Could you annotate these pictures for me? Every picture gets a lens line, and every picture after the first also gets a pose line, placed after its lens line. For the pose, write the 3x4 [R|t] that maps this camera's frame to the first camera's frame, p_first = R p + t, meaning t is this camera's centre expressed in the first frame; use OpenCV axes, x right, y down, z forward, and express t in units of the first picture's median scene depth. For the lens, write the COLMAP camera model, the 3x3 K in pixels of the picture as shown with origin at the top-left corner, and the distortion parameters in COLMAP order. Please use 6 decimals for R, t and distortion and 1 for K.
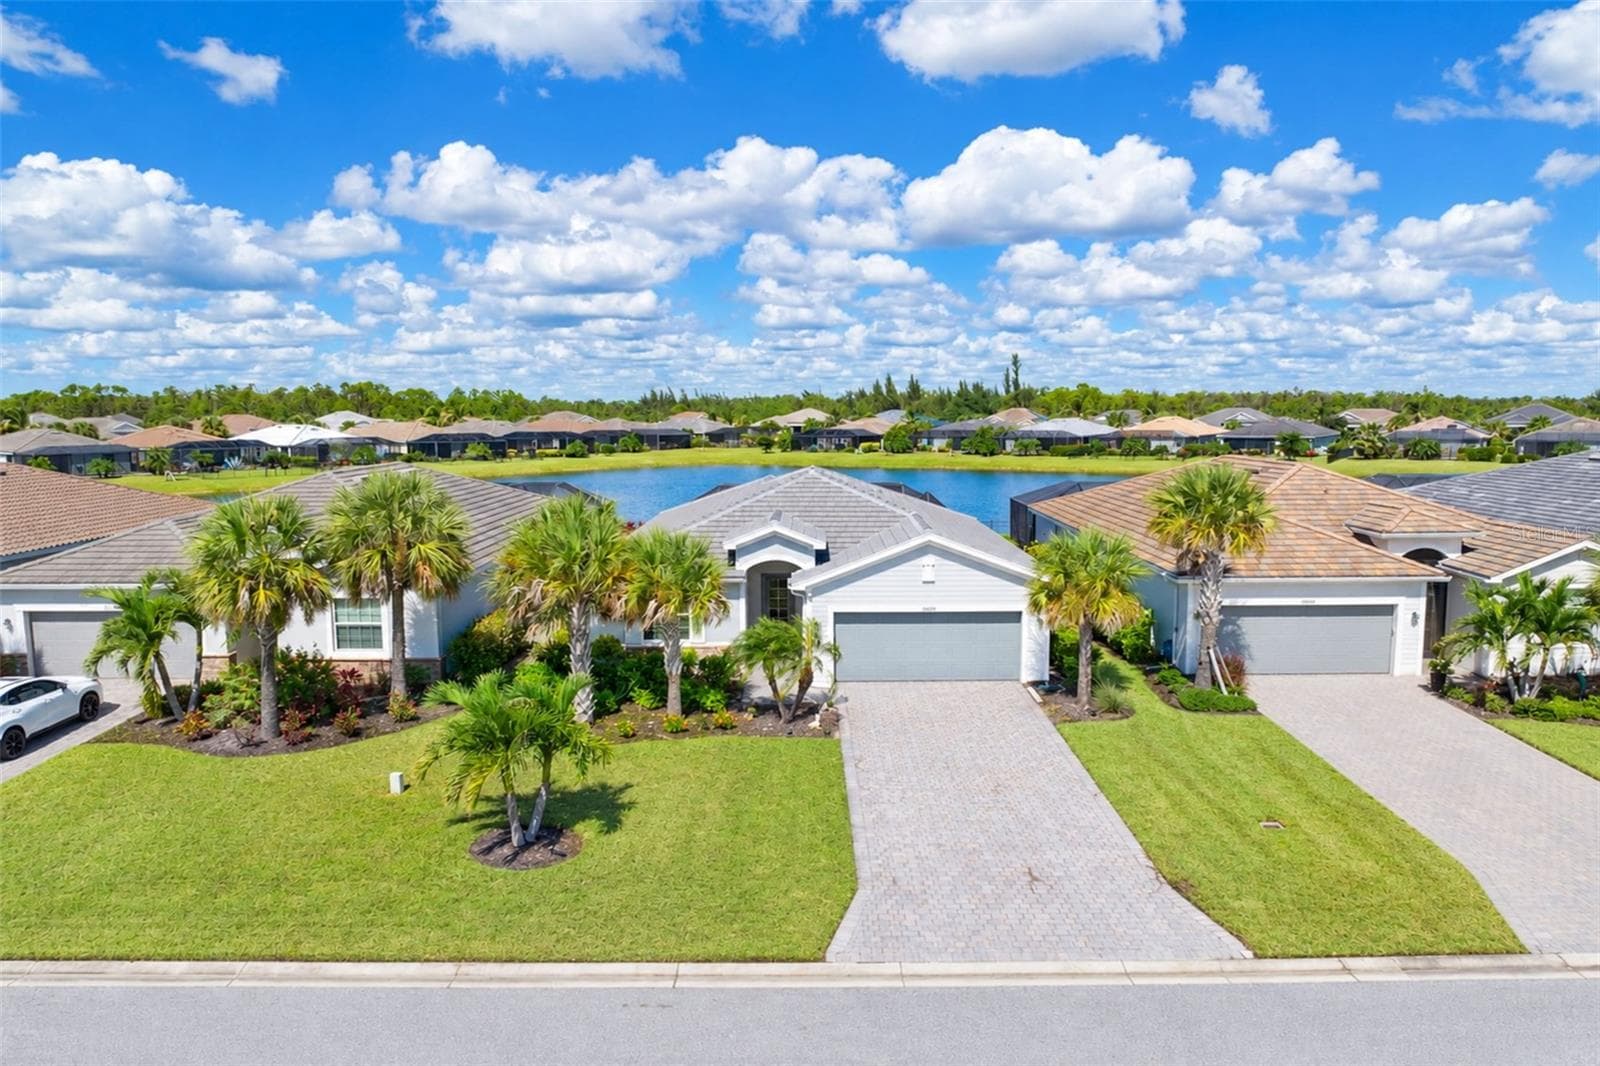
lens RADIAL K [[1094.8, 0, 787.2], [0, 1094.8, 588.9], [0, 0, 1]] dist [-0.061080, 0.019635]
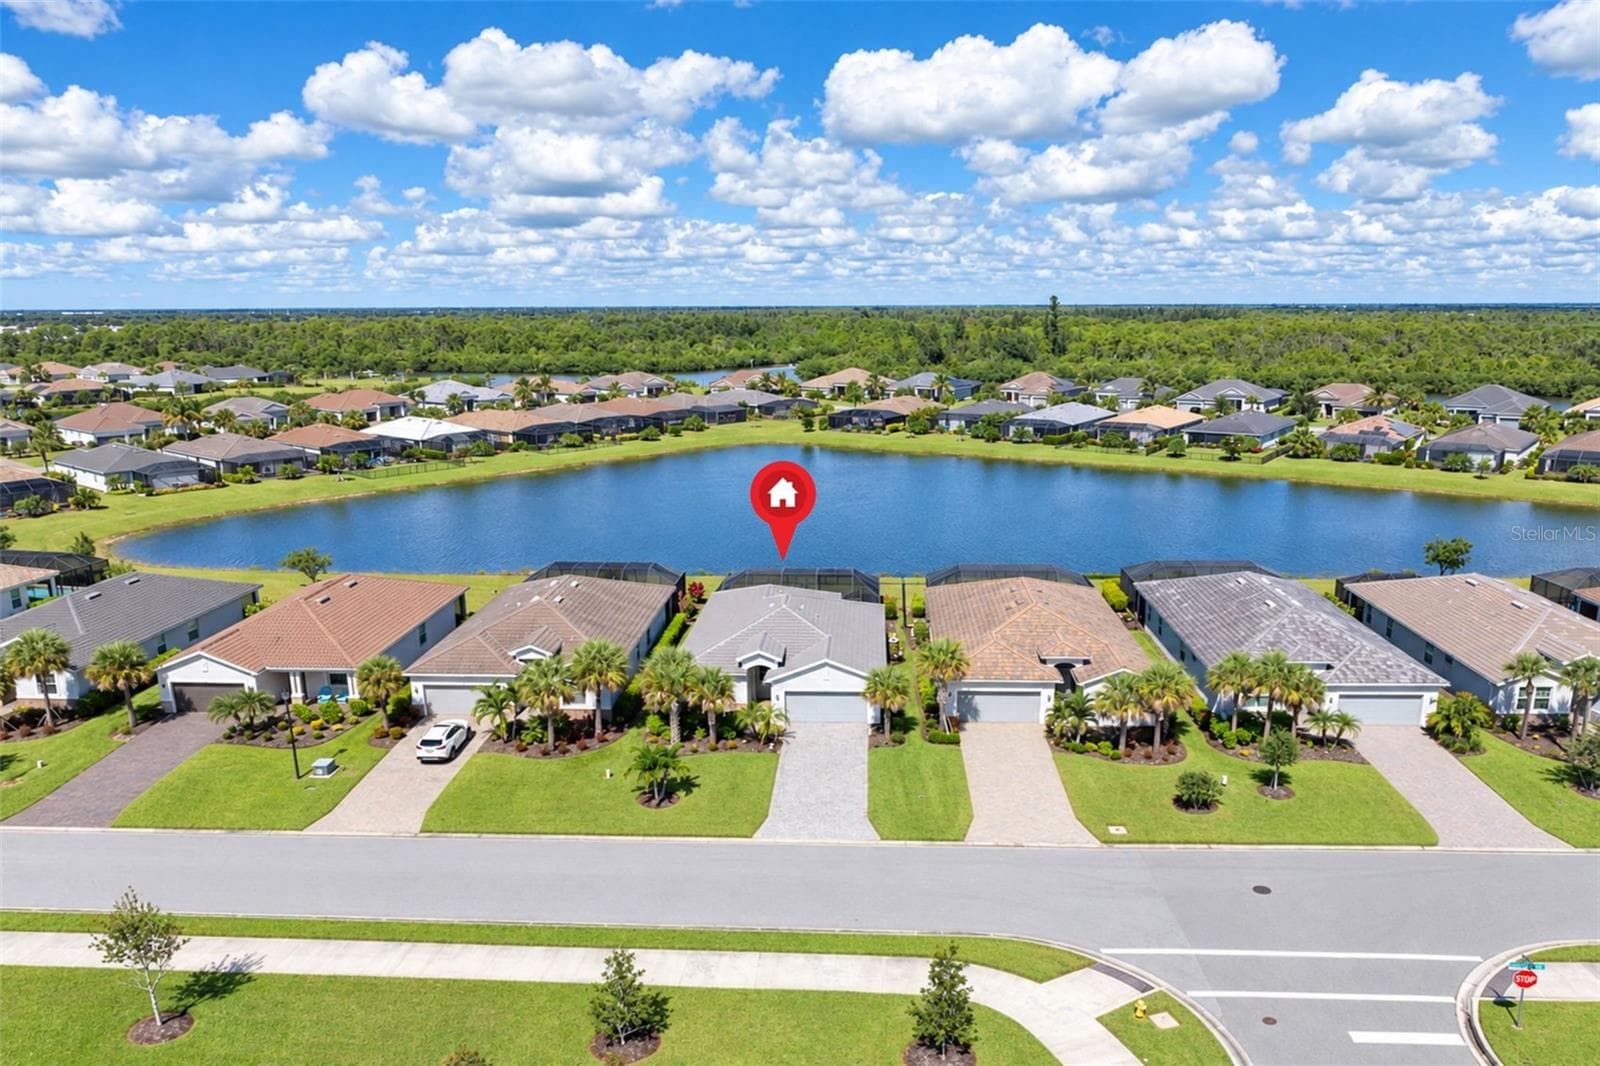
lens RADIAL K [[1180.0, 0, 808.1], [0, 1180.0, 655.7], [0, 0, 1]] dist [-0.020834, -0.006735]
pose [[0.998804, 0.015961, -0.046213, 0.201171], [-0.007999, 0.985824, 0.167593, -0.456149], [0.048233, -0.167023, 0.984773, -1.375990]]
